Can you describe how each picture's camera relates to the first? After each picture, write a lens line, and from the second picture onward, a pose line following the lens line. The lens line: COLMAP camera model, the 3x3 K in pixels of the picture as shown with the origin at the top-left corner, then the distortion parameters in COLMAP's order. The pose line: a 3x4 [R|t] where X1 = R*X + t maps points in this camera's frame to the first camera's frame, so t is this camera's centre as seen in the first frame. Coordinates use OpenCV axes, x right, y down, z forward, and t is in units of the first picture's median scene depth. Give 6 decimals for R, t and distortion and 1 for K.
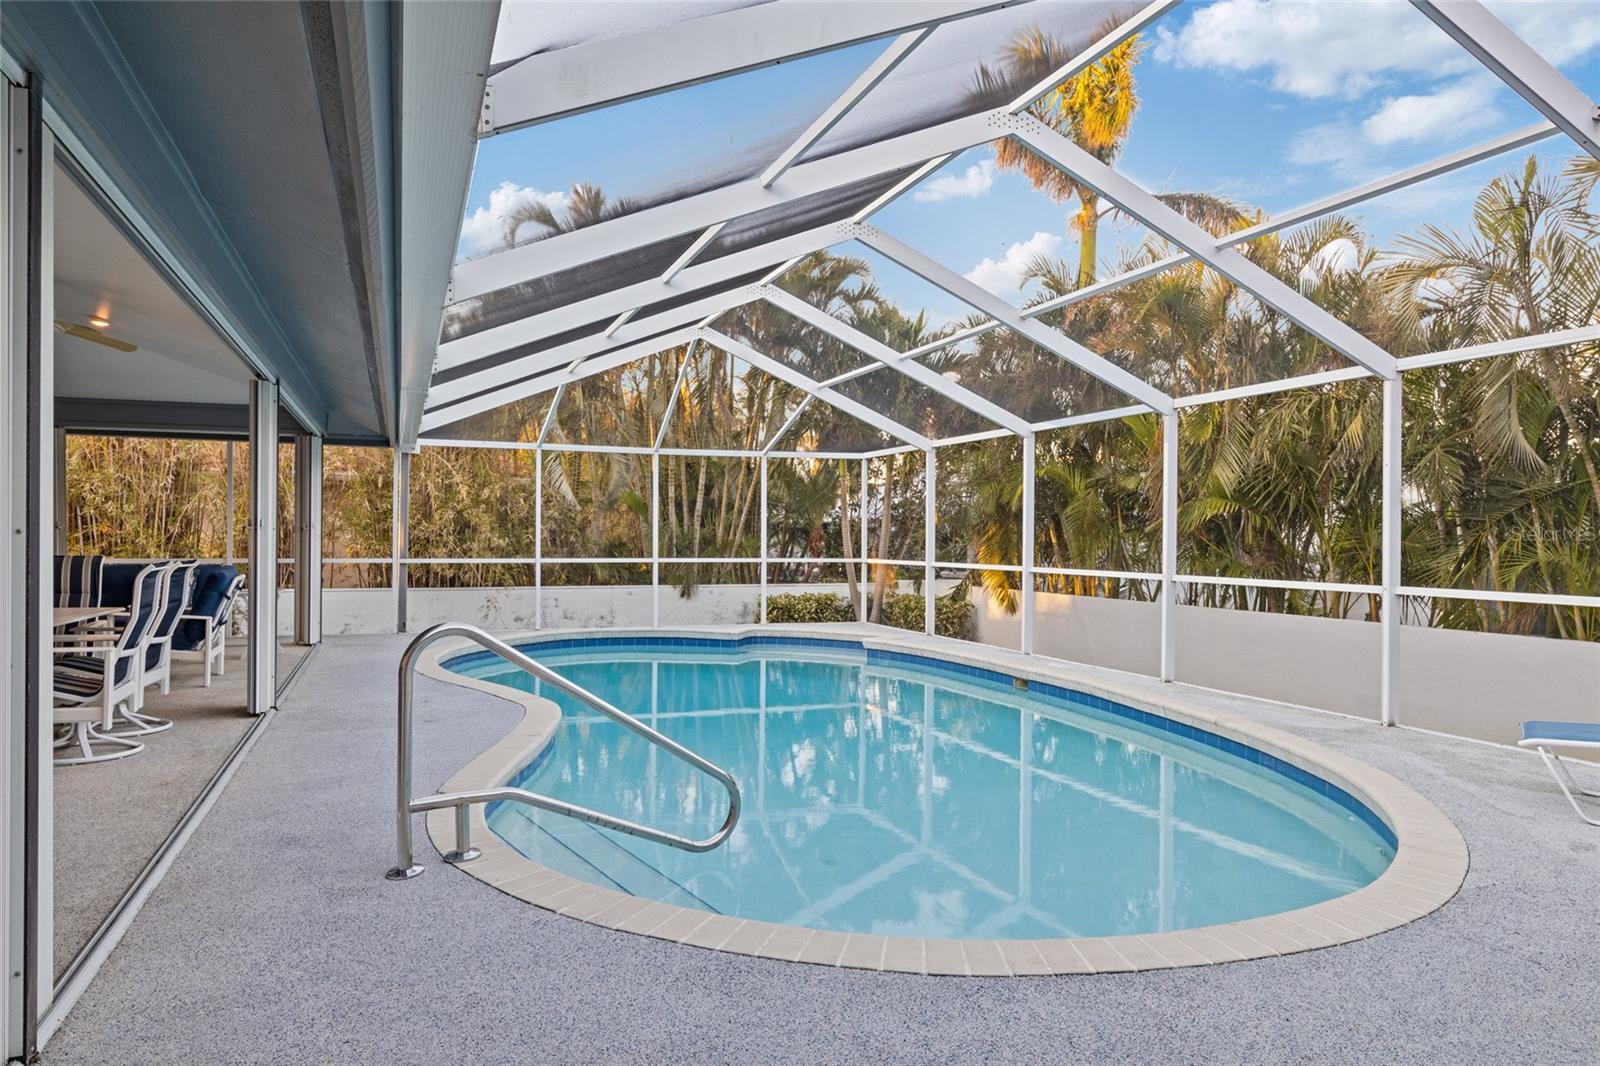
lens RADIAL K [[1020.0, 0, 805.2], [0, 1020.0, 535.2], [0, 0, 1]] dist [0.002499, -0.001959]
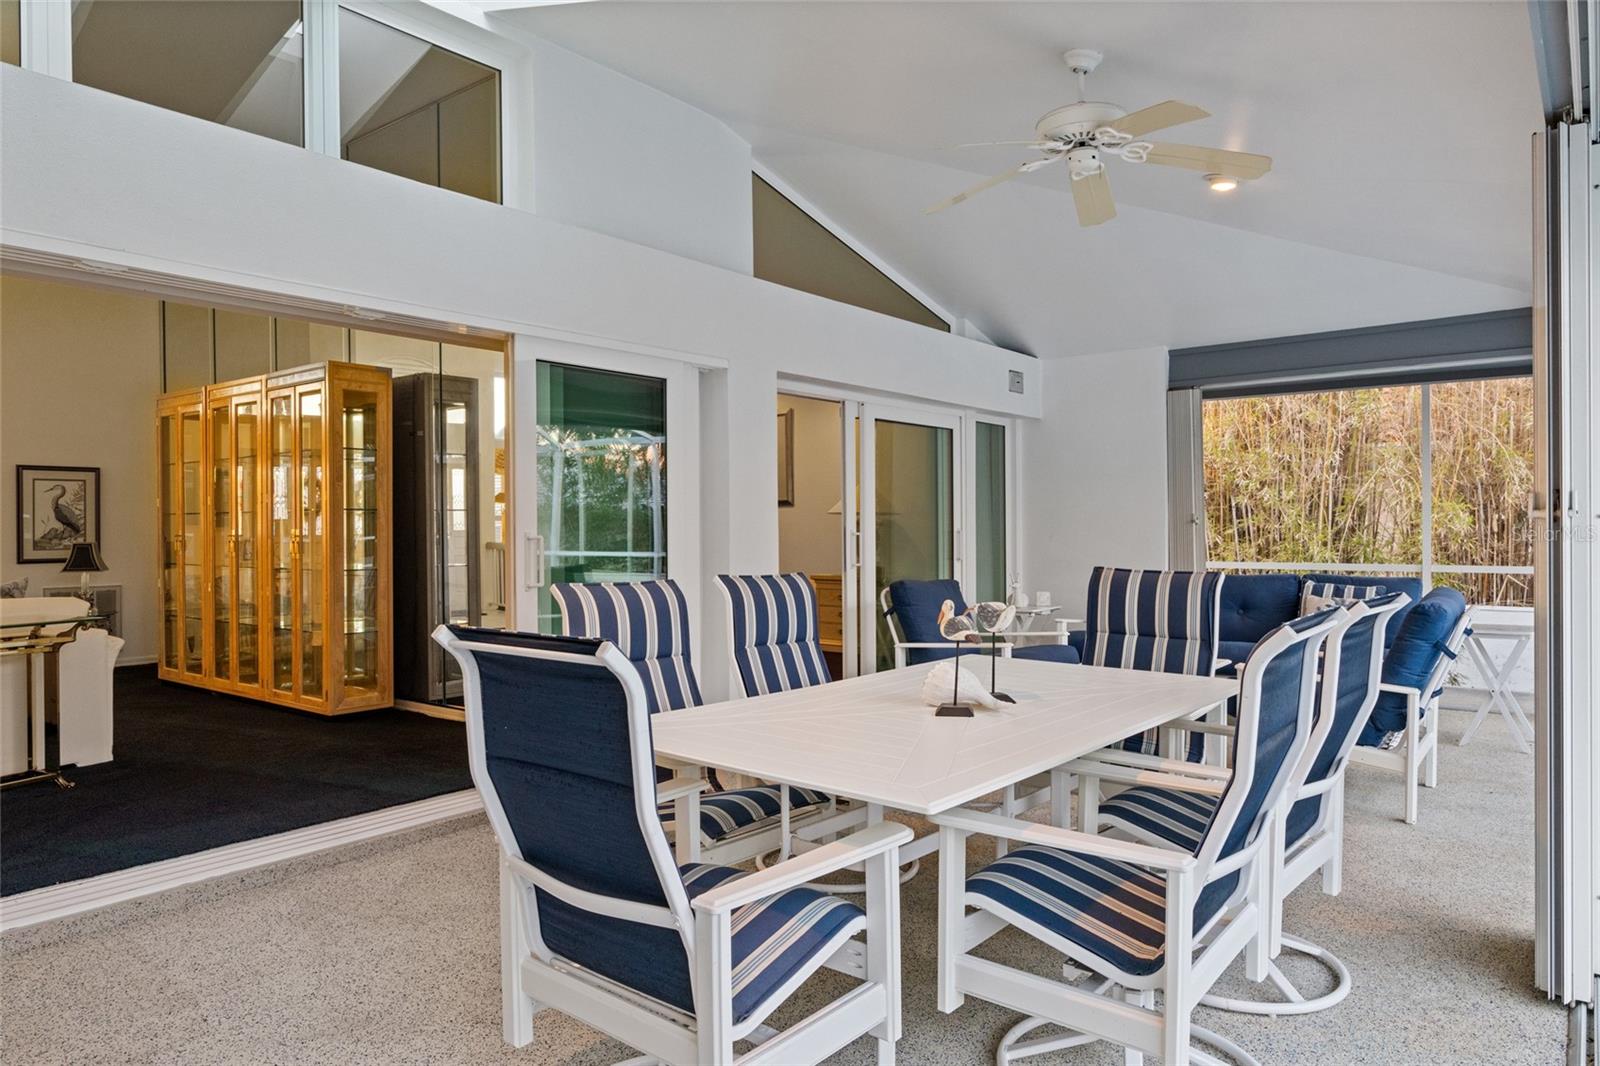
lens RADIAL K [[1020.0, 0, 804.7], [0, 1020.0, 534.1], [0, 0, 1]] dist [0.002499, -0.001959]
pose [[0.507401, -0.005820, -0.861690, -0.180220], [0.011137, 0.999938, -0.000195, -0.000922], [0.861638, -0.009498, 0.507435, 0.289333]]
